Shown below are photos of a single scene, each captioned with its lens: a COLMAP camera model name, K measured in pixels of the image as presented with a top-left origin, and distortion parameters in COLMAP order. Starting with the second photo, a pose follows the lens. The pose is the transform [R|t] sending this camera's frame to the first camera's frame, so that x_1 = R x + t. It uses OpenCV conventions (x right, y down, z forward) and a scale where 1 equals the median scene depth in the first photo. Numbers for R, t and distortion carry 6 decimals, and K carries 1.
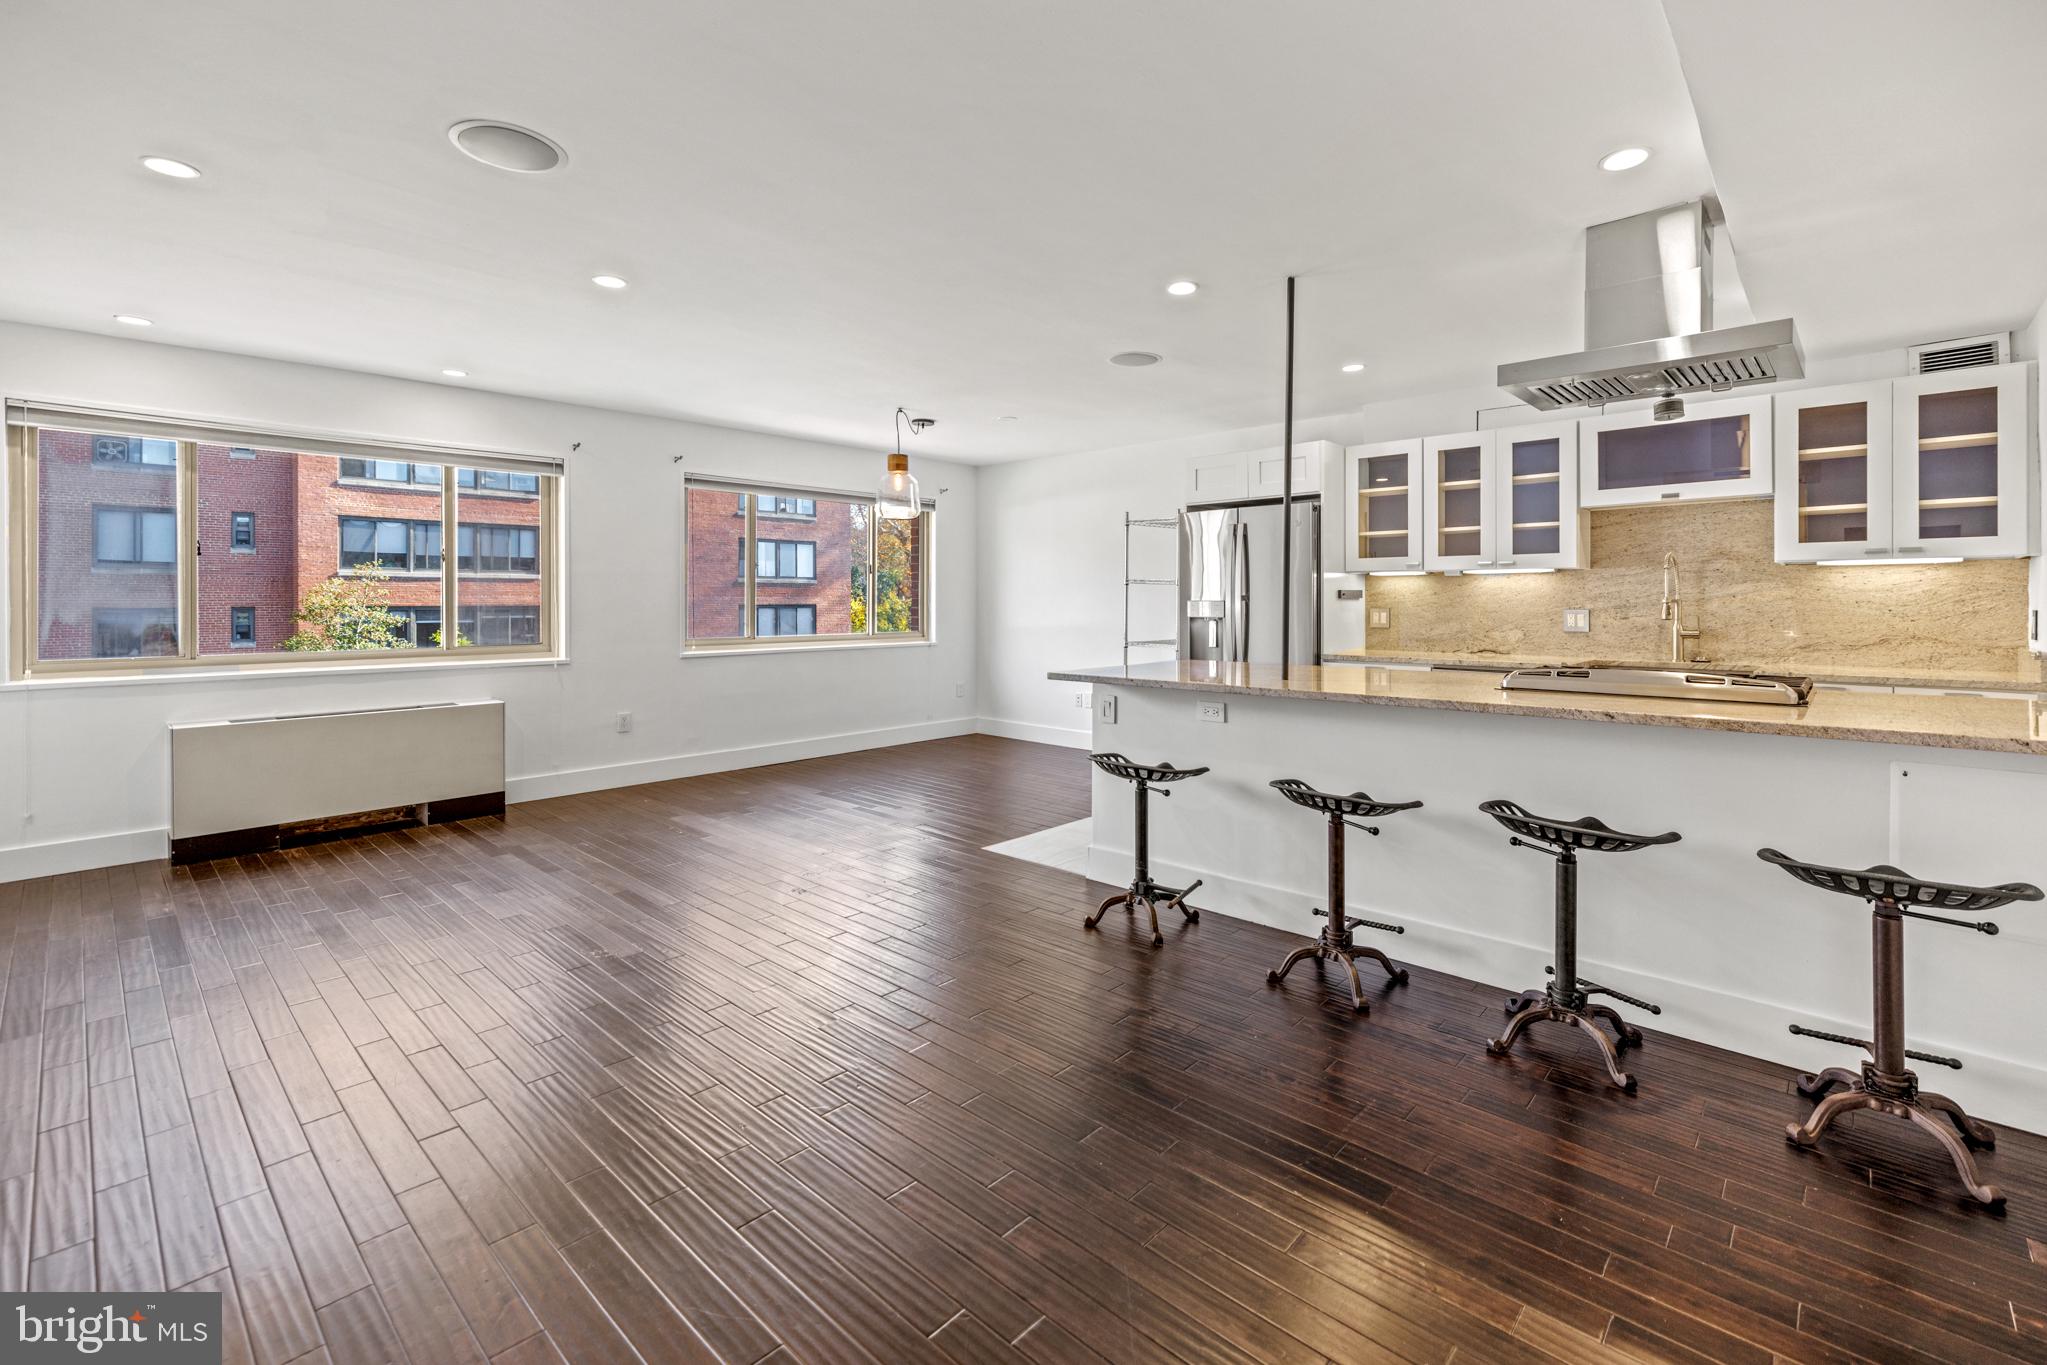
lens RADIAL K [[881.1, 0, 1036.0], [0, 881.1, 603.3], [0, 0, 1]] dist [0.000636, 0.000289]
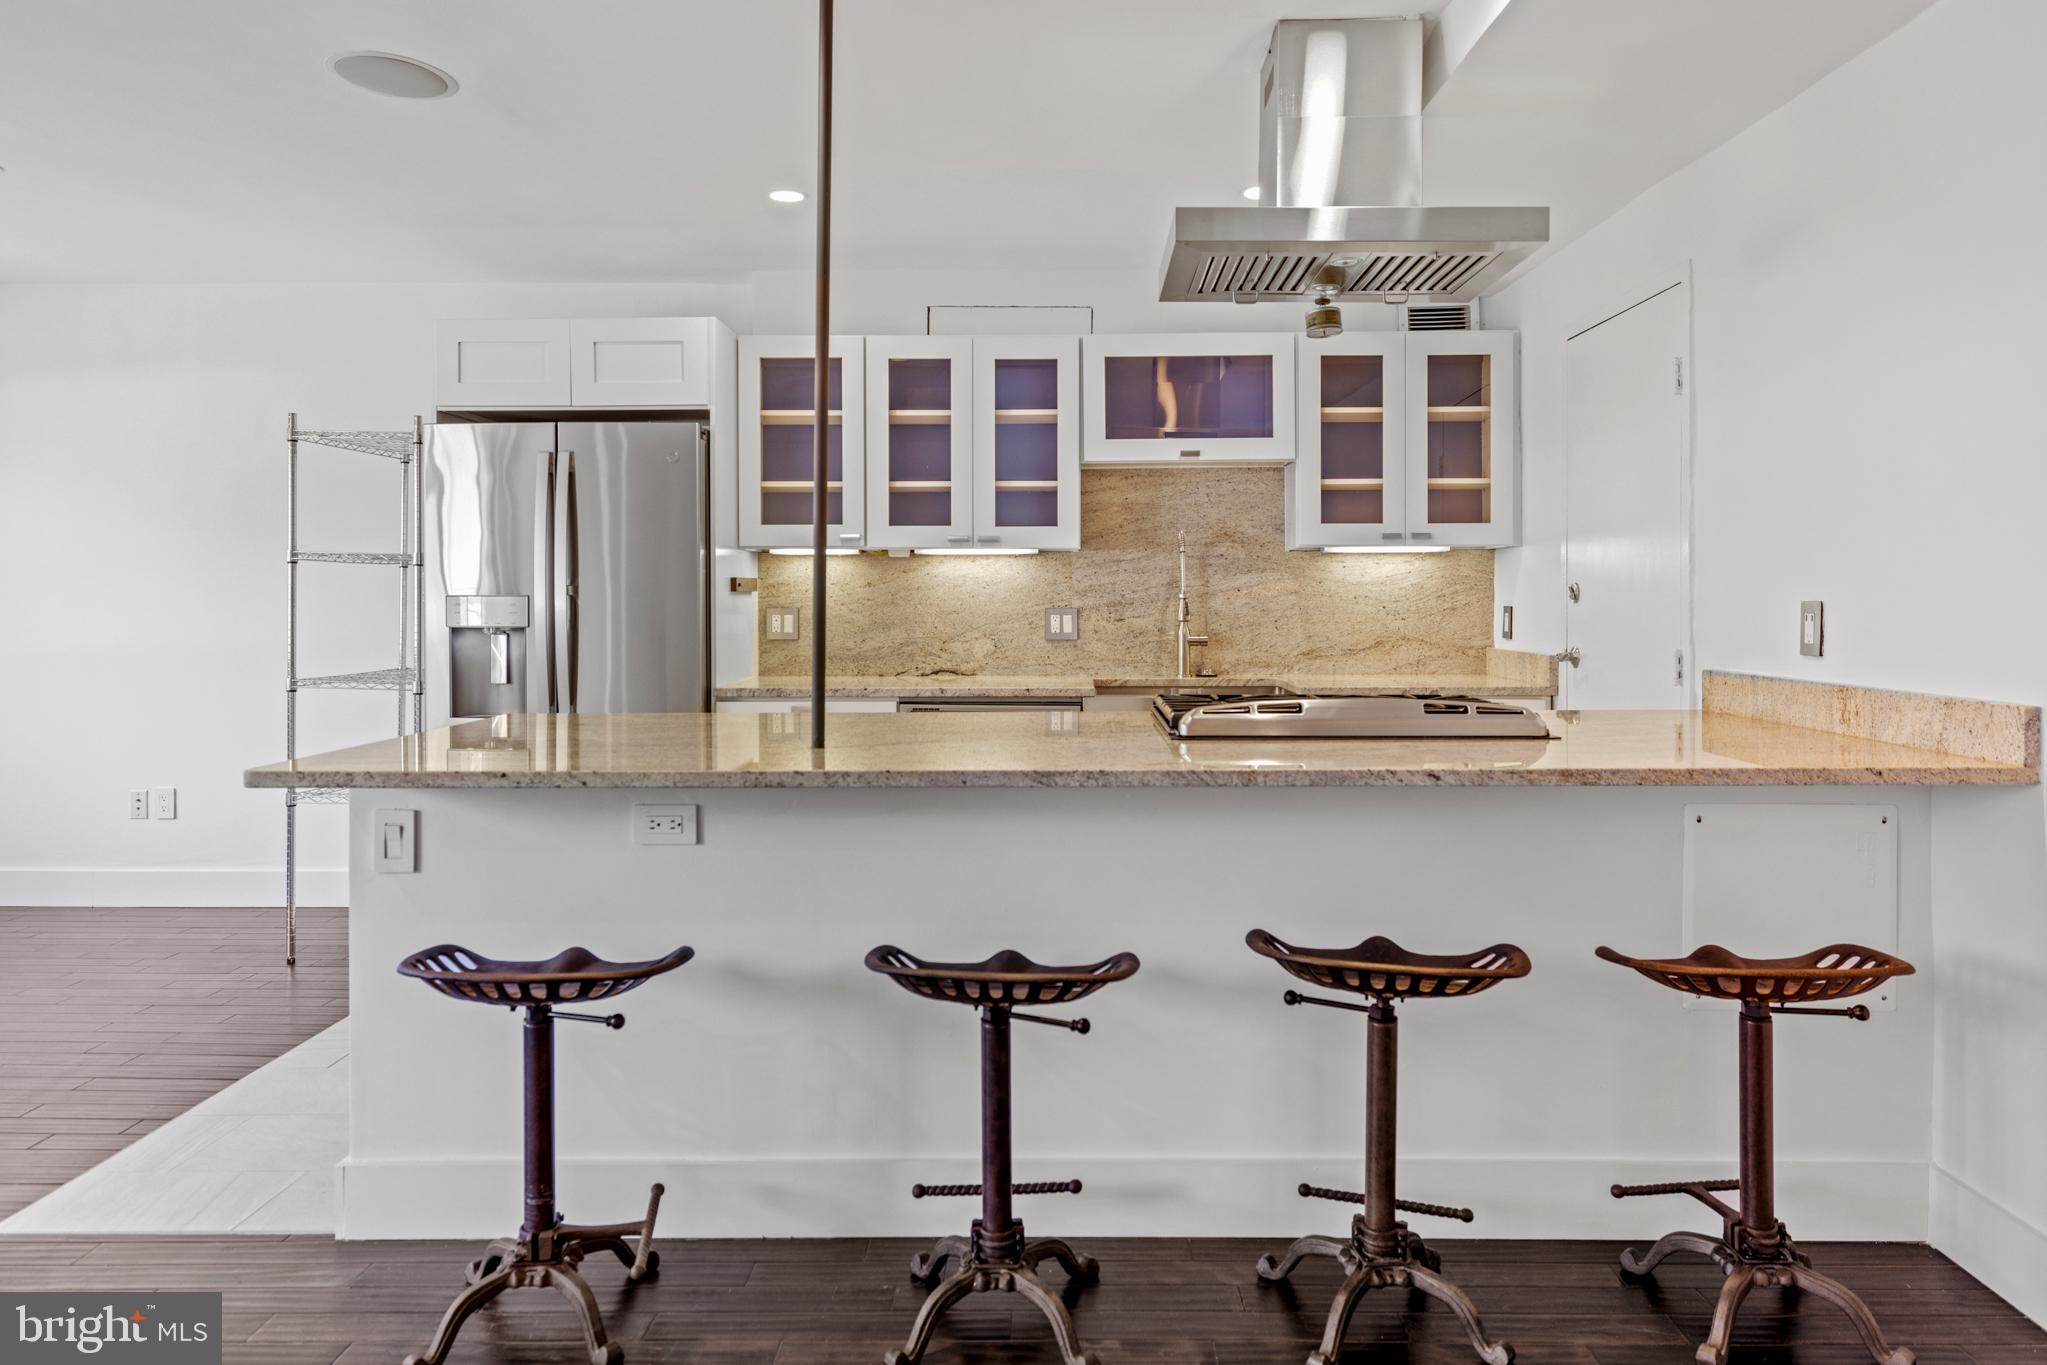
lens RADIAL K [[1288.3, 0, 1036.1], [0, 1288.3, 609.0], [0, 0, 1]] dist [0.003695, -0.000269]
pose [[0.743947, -0.006314, 0.668209, -0.099213], [0.001928, 0.999971, 0.007302, 0.000106], [-0.668236, -0.004144, 0.743938, 0.278024]]
